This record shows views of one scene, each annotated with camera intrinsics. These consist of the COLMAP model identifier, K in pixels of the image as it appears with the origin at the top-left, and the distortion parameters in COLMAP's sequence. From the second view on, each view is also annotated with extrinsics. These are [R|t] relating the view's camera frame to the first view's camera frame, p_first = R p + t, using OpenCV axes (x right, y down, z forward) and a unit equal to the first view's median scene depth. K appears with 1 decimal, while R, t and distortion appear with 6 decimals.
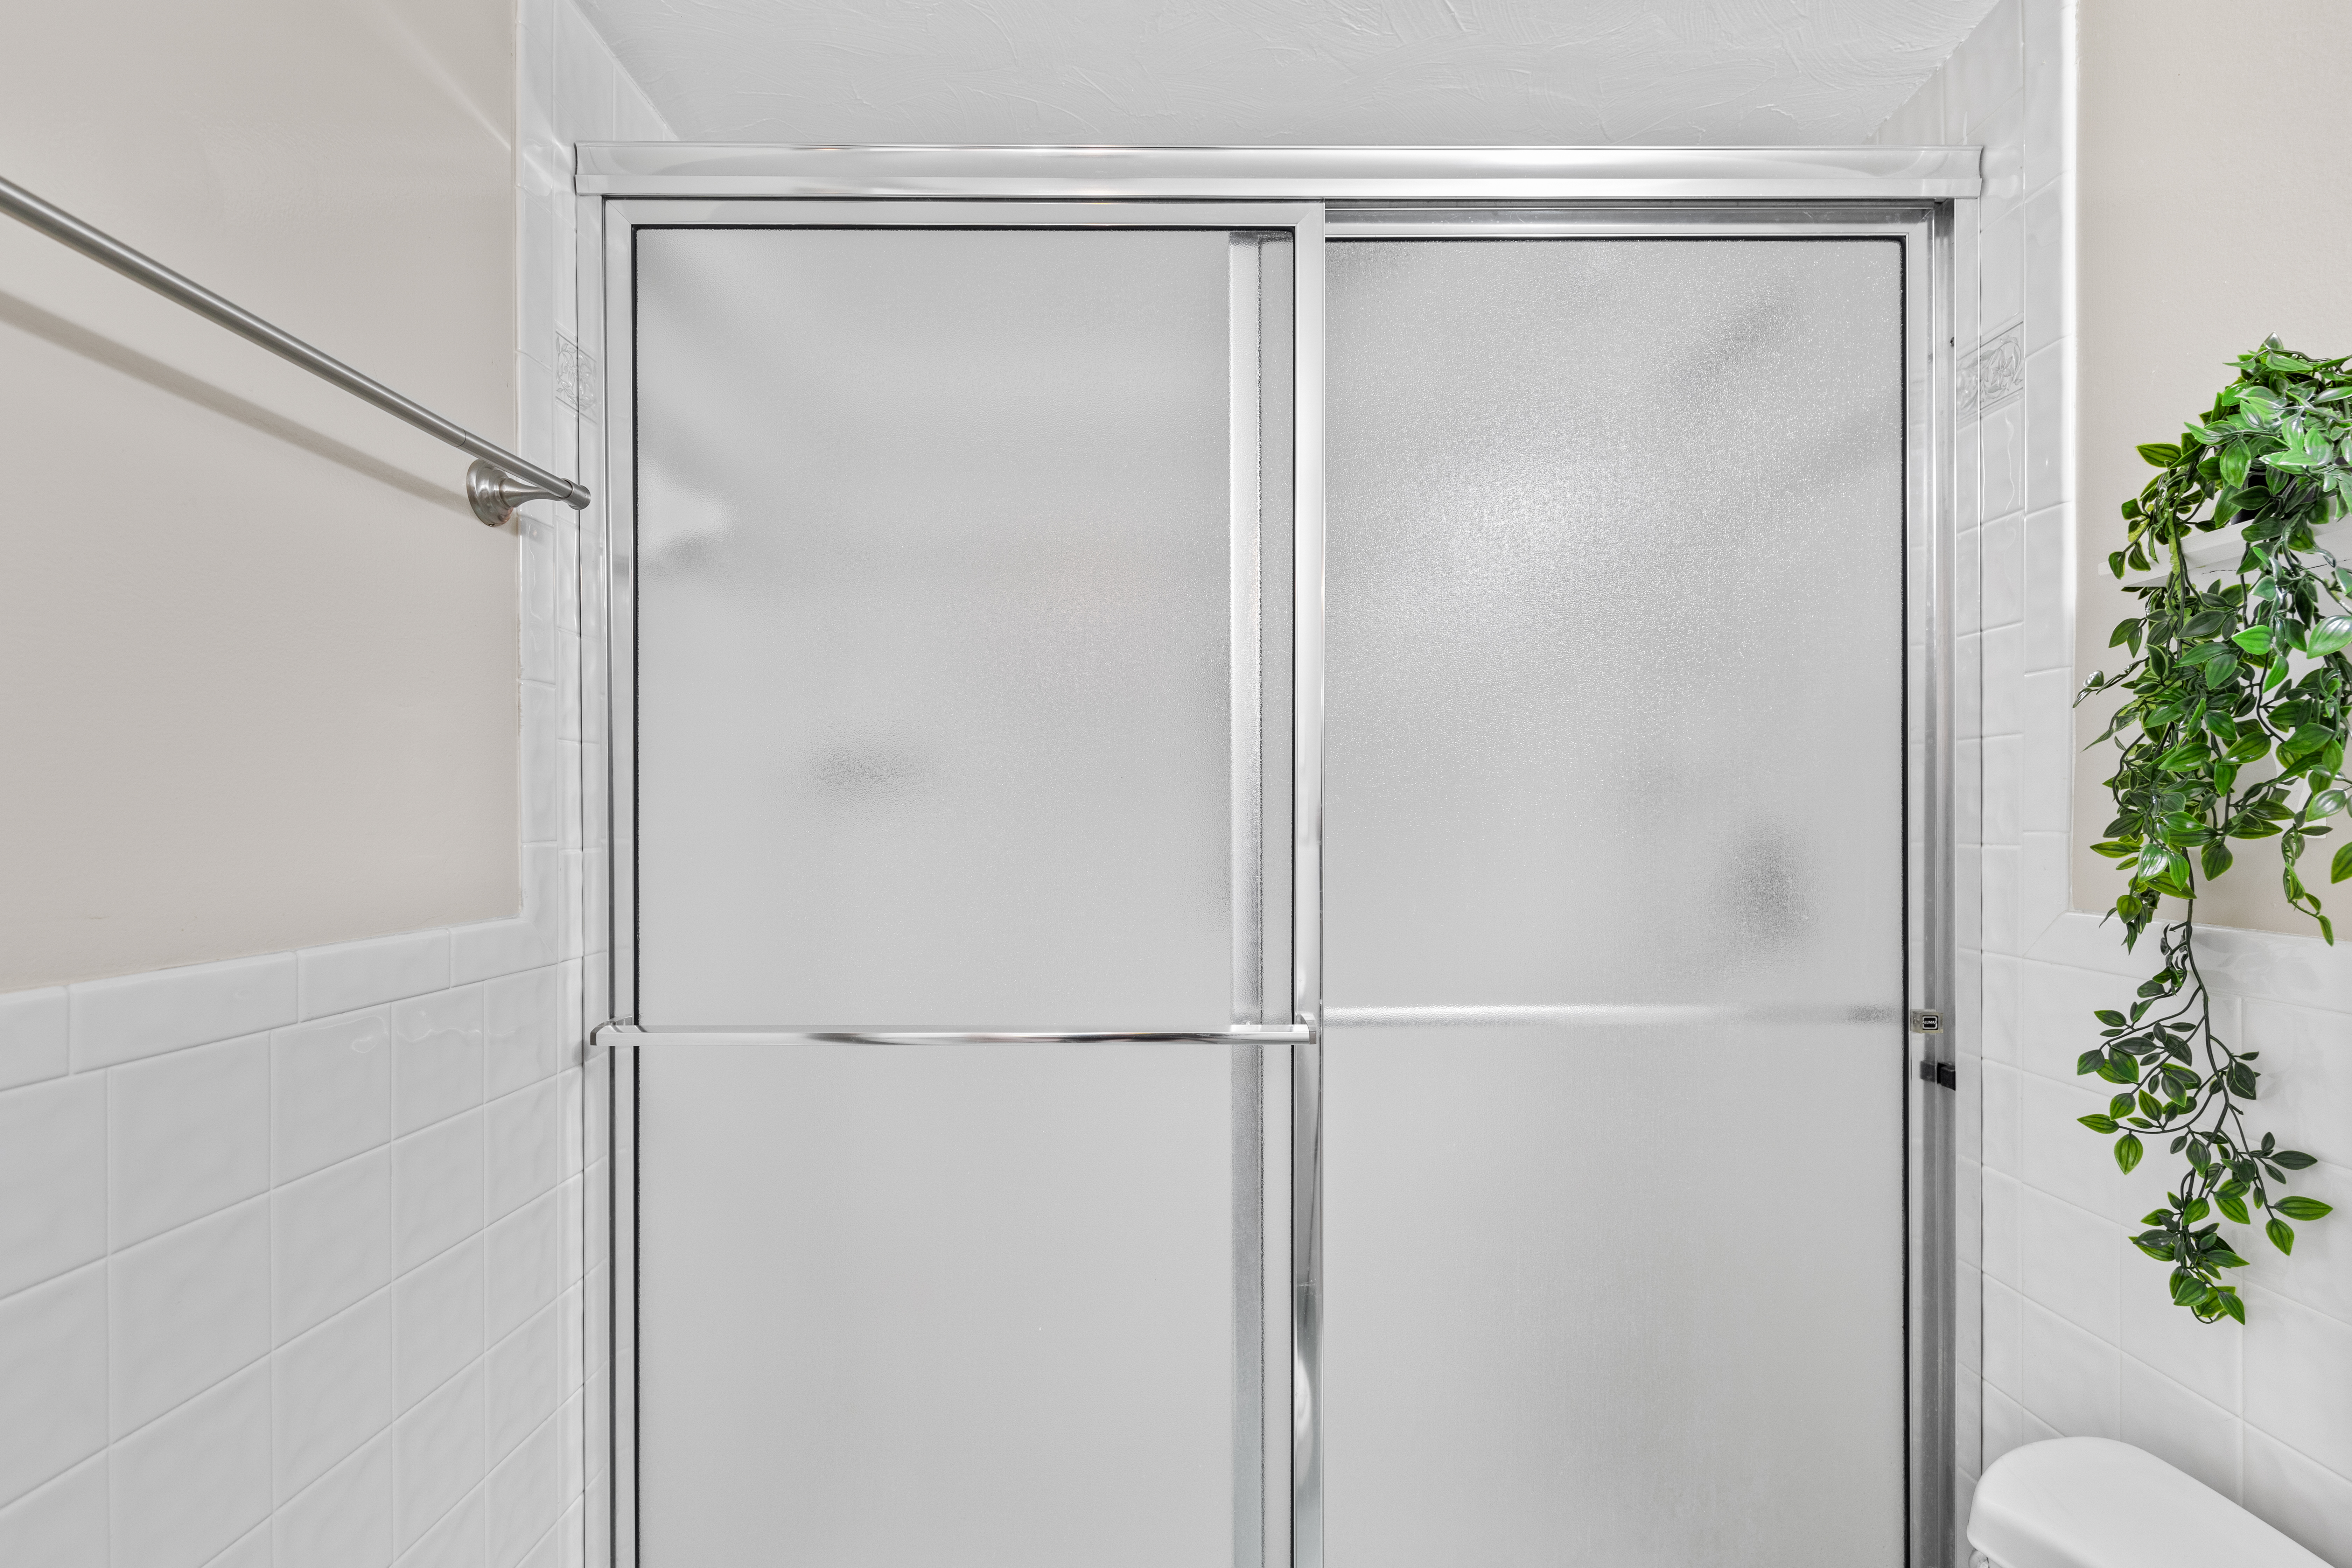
lens RADIAL K [[1053.0, 0, 1178.7], [0, 1053.0, 818.9], [0, 0, 1]] dist [0.000949, -0.000851]
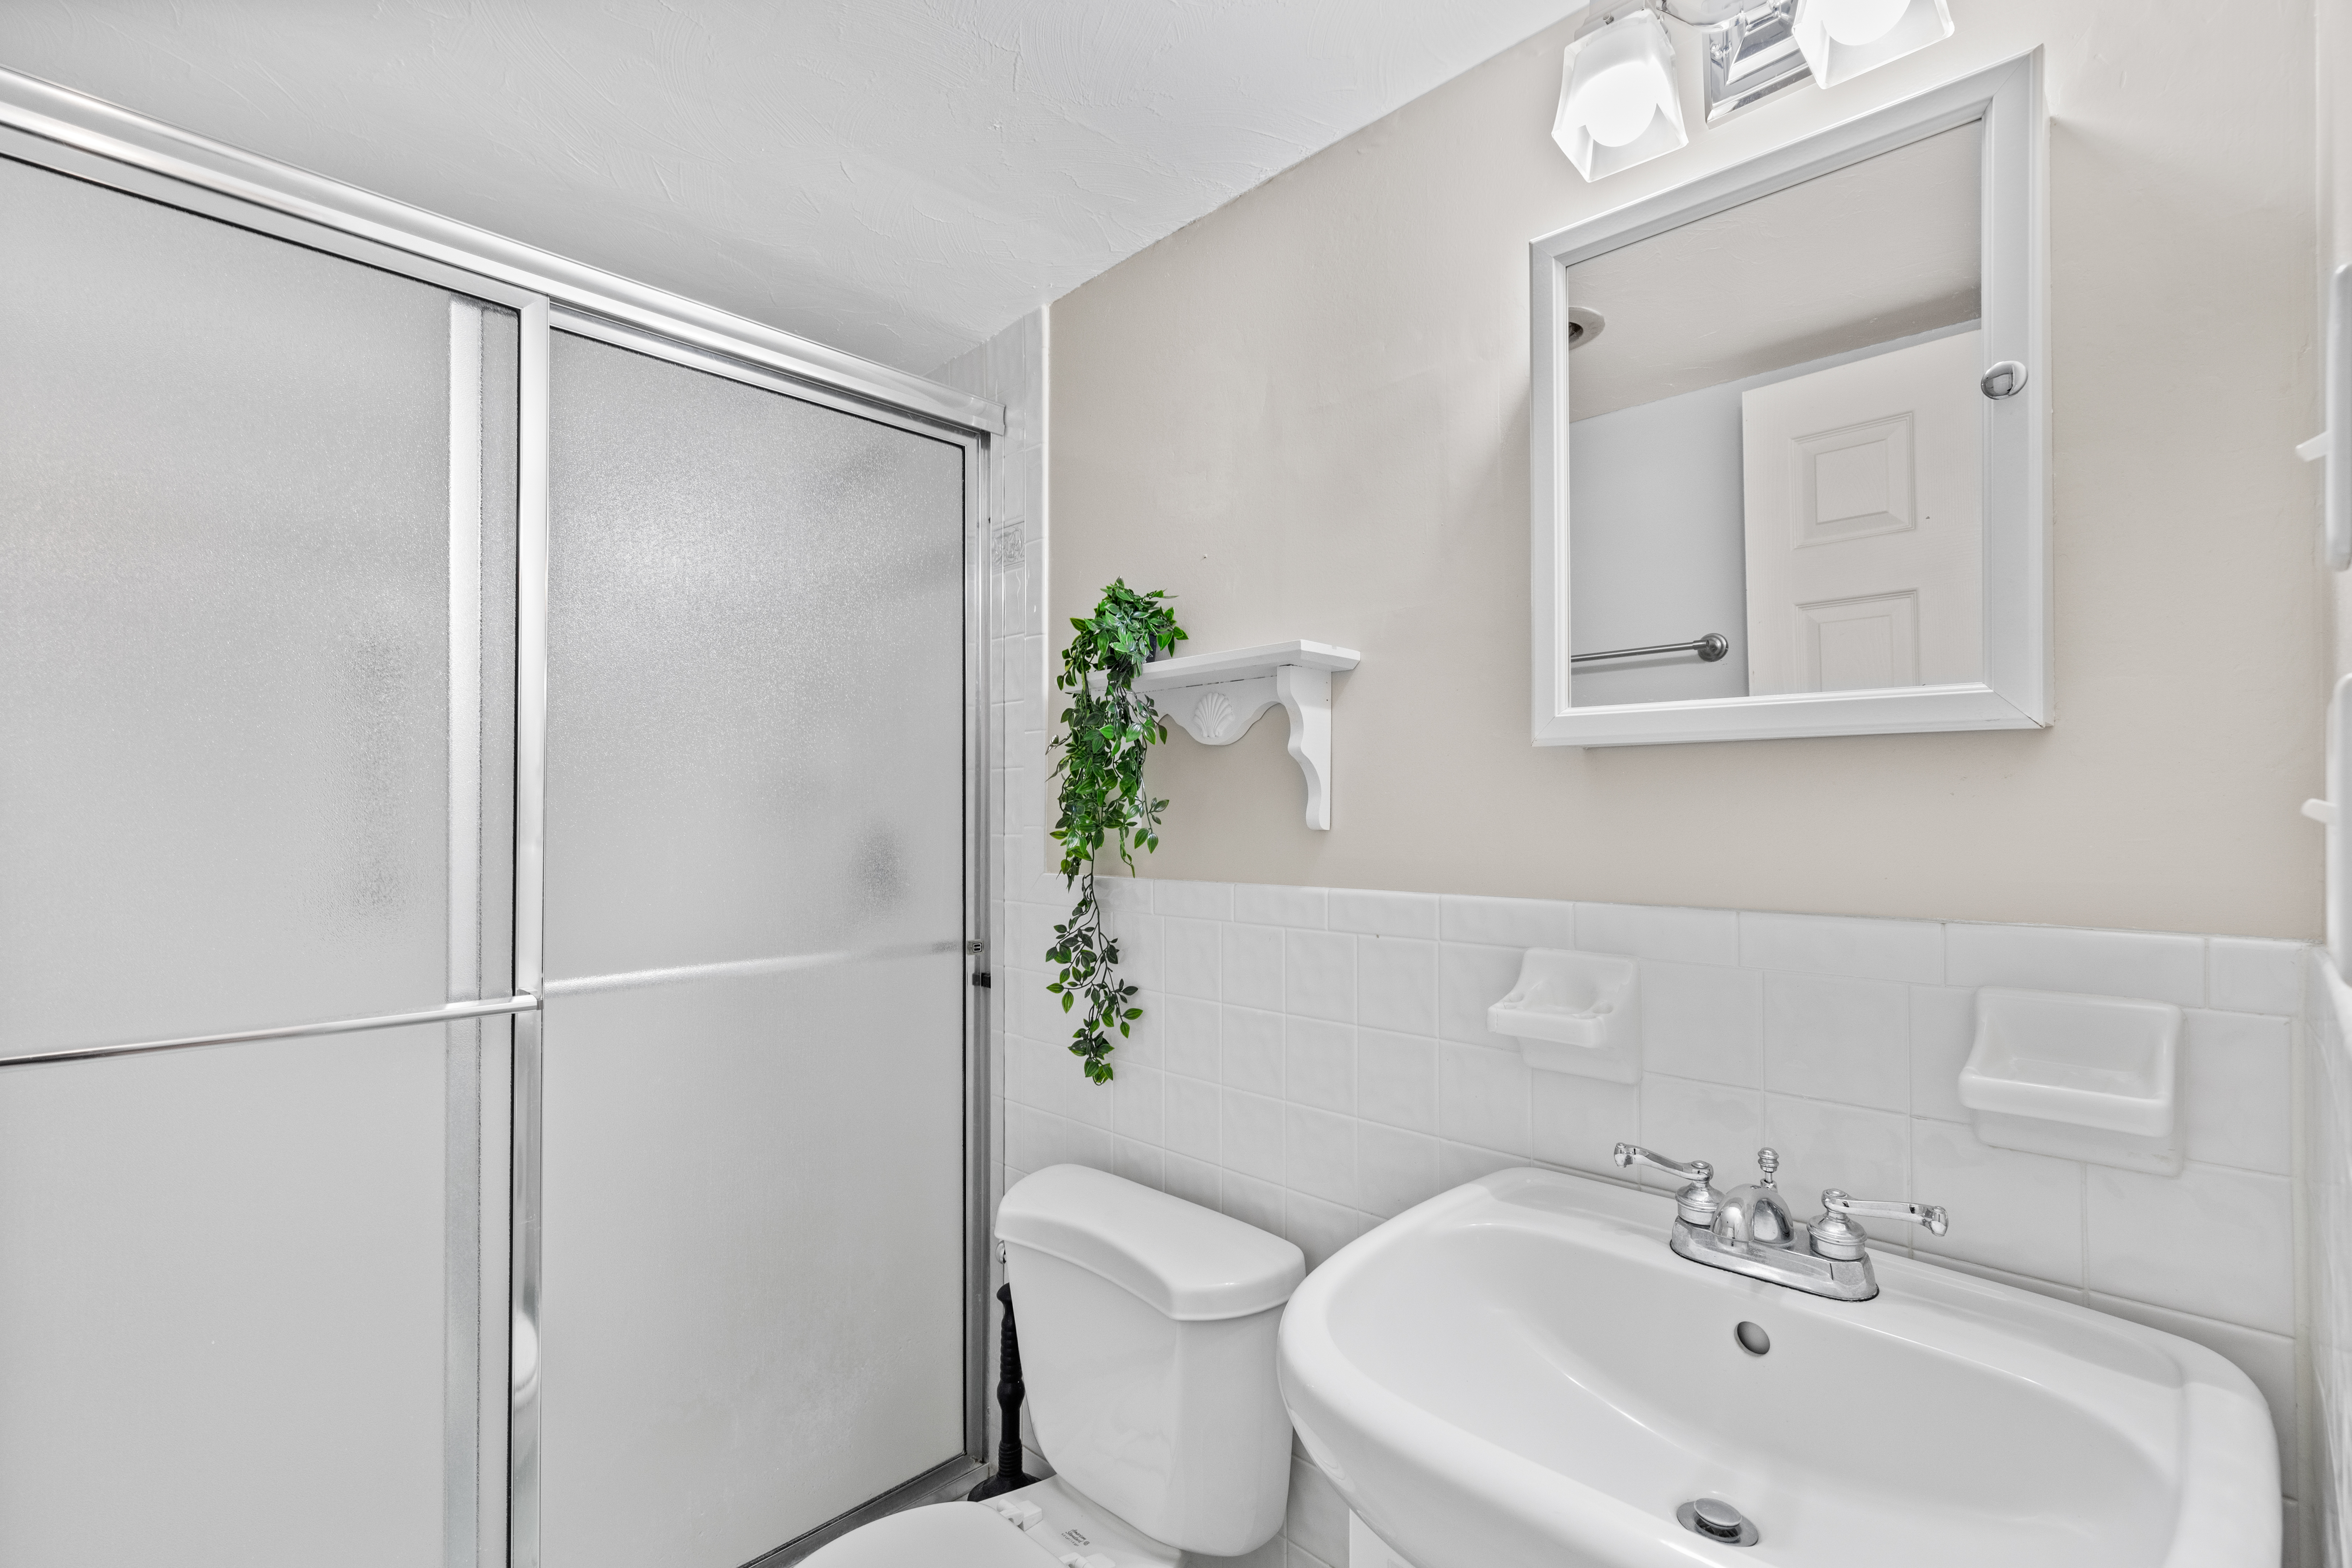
lens RADIAL K [[978.2, 0, 1187.9], [0, 978.2, 804.5], [0, 0, 1]] dist [0.001546, 0.000465]
pose [[0.675032, 0.009001, 0.737734, -0.211266], [0.002091, 0.999898, -0.014112, 0.000309], [-0.737786, 0.011069, 0.674944, -0.301825]]
